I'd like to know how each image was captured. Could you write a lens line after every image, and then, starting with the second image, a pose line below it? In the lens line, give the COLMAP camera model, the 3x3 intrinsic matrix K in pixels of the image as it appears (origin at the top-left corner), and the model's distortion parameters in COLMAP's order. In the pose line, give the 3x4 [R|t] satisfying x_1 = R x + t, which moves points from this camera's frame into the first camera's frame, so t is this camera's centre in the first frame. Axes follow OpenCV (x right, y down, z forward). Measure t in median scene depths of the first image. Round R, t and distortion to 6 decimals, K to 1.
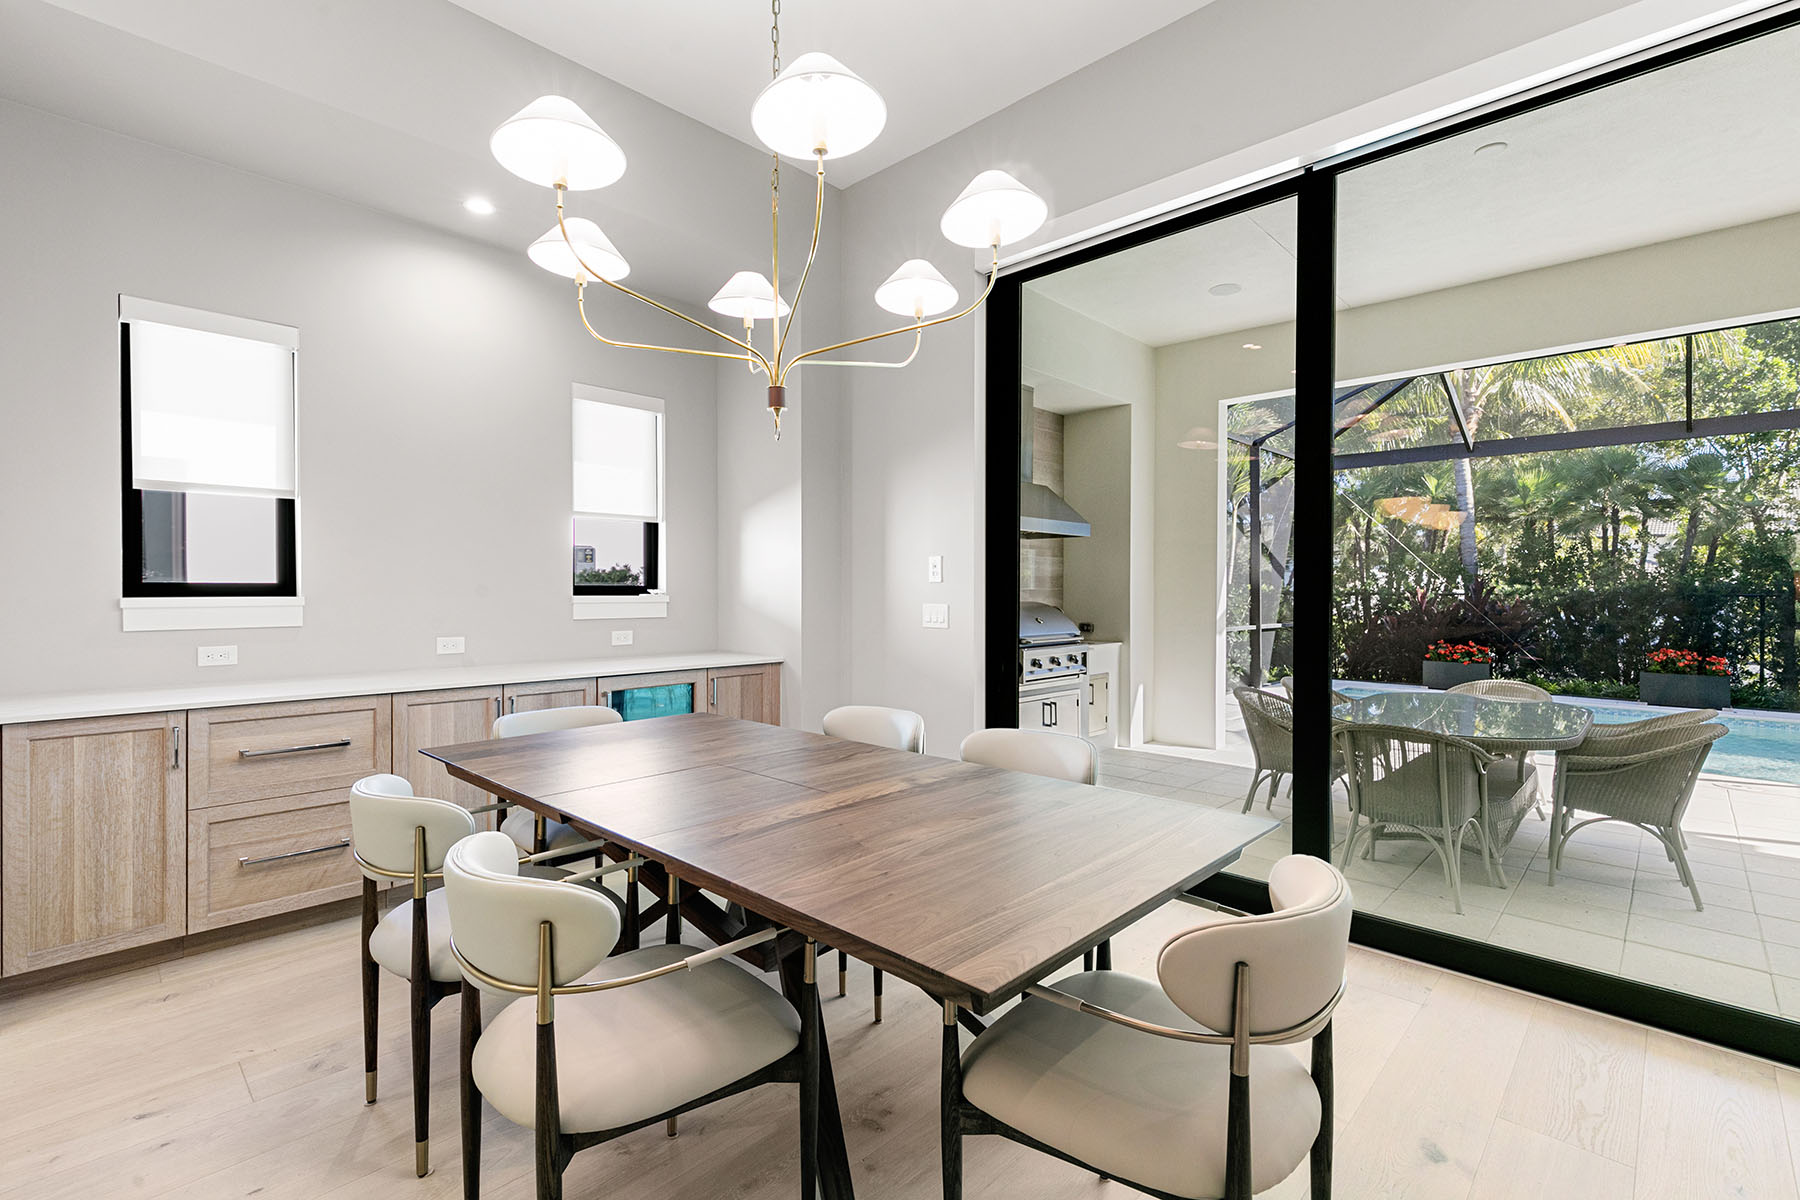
lens RADIAL K [[808.1, 0, 904.0], [0, 808.1, 595.2], [0, 0, 1]] dist [0.003376, -0.000288]
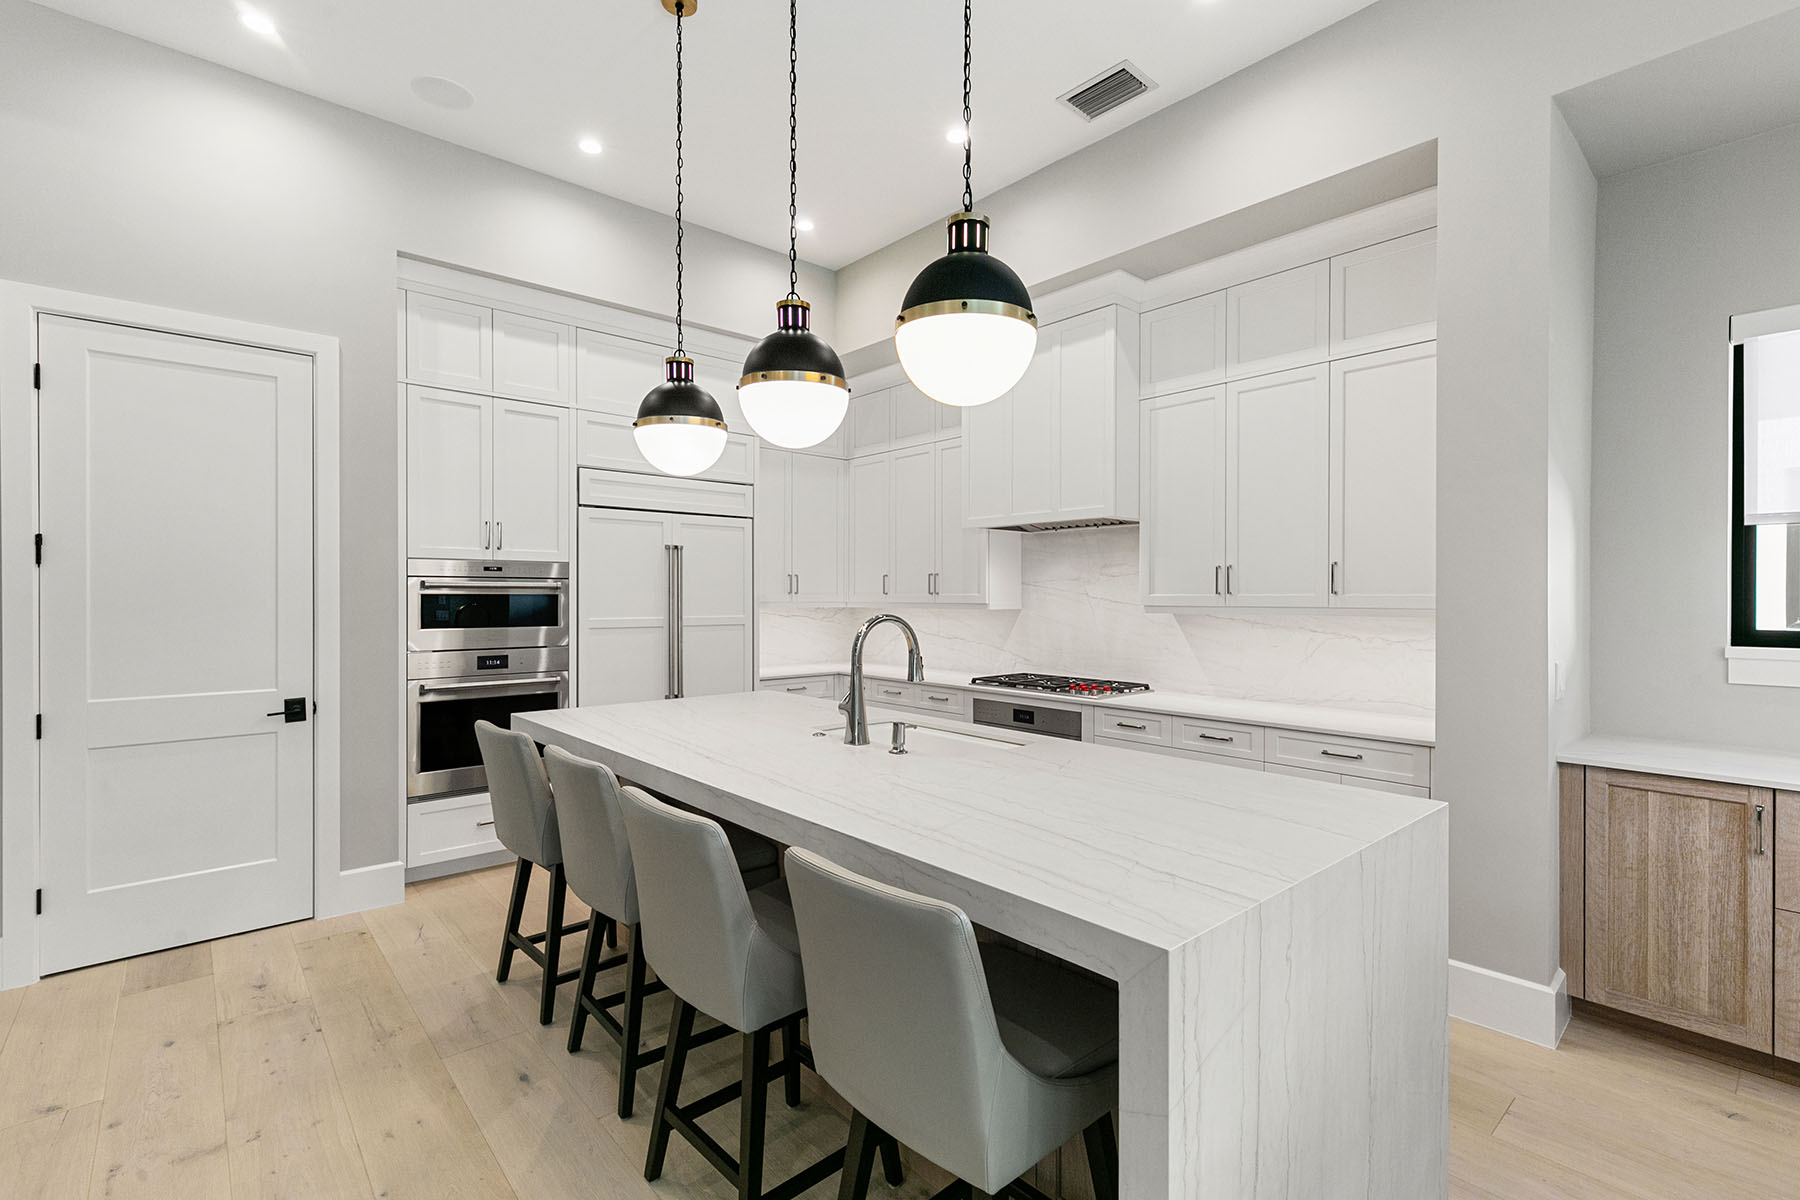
lens RADIAL K [[813.9, 0, 905.2], [0, 813.9, 598.9], [0, 0, 1]] dist [0.008343, 0.000368]
pose [[-0.082694, 0.004712, -0.996564, 0.028392], [-0.007038, 0.999961, 0.005312, -0.034479], [0.996550, 0.007454, -0.082658, 0.102629]]
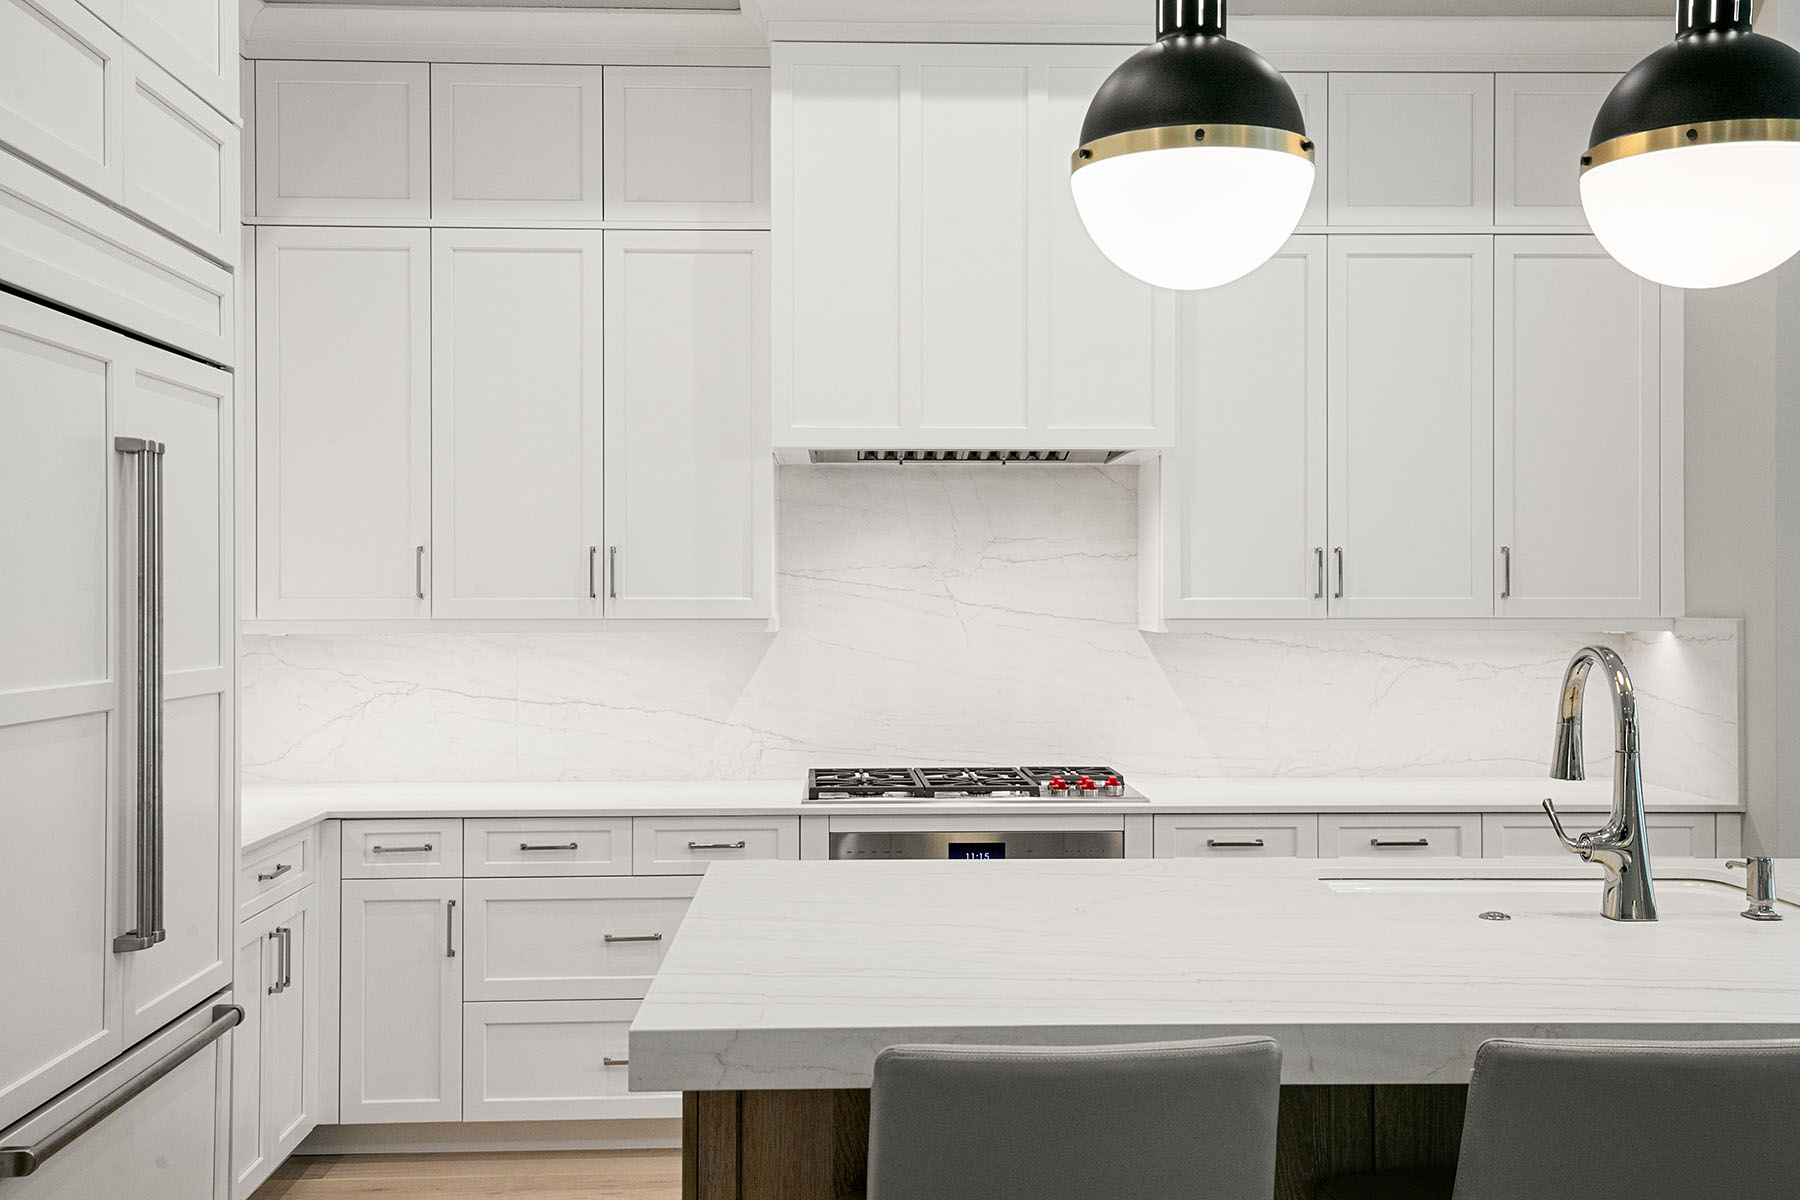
lens RADIAL K [[1694.9, 0, 902.2], [0, 1694.9, 584.3], [0, 0, 1]] dist [0.035124, -0.004691]
pose [[0.716066, -0.003857, -0.698022, -0.322297], [-0.003727, 0.999949, -0.009349, -0.034353], [0.698023, 0.009296, 0.716015, -0.572617]]
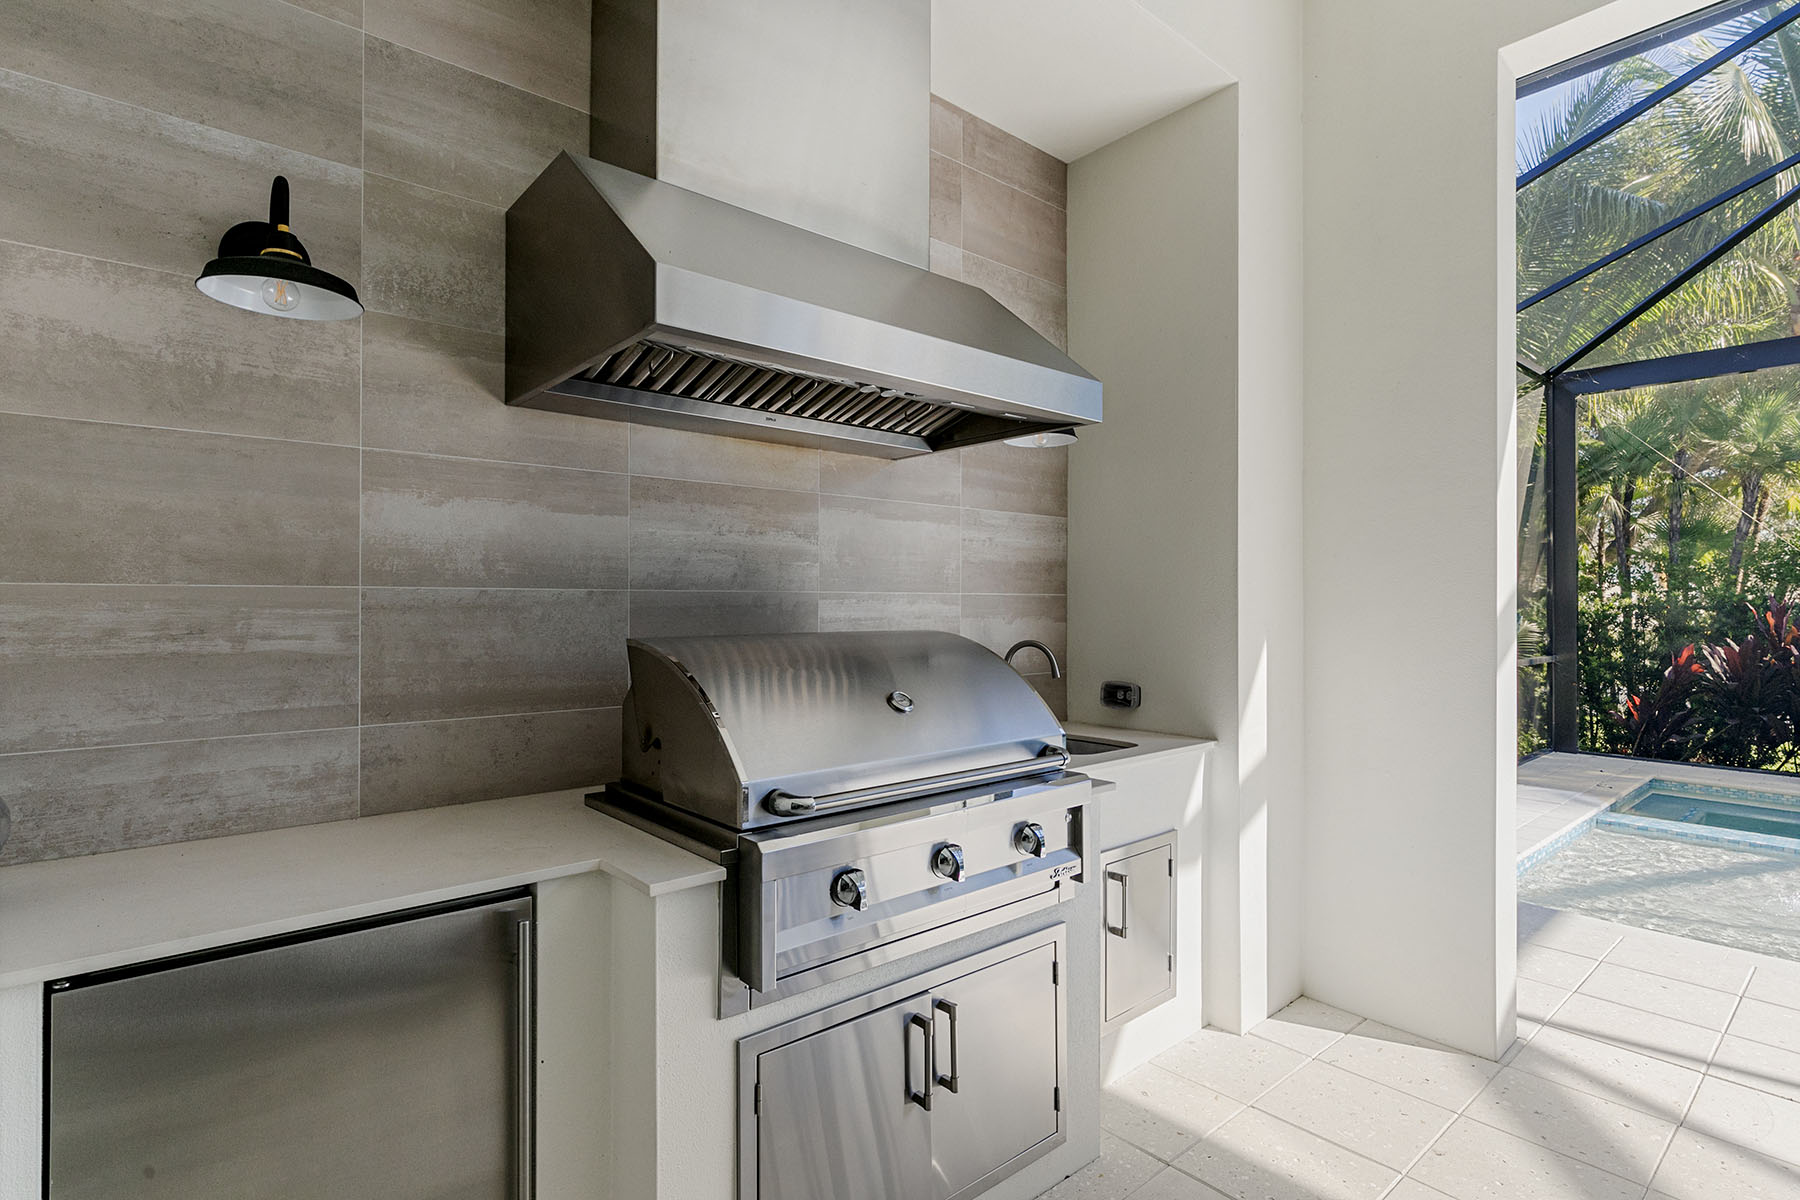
lens RADIAL K [[878.9, 0, 900.0], [0, 878.9, 600.0], [0, 0, 1]] dist [-0.001803, -0.000067]
pose [[0.995244, 0.000577, -0.097413, 0.279642], [-0.001417, 0.999962, -0.008552, -0.002934], [0.097405, 0.008649, 0.995207, 0.991267]]
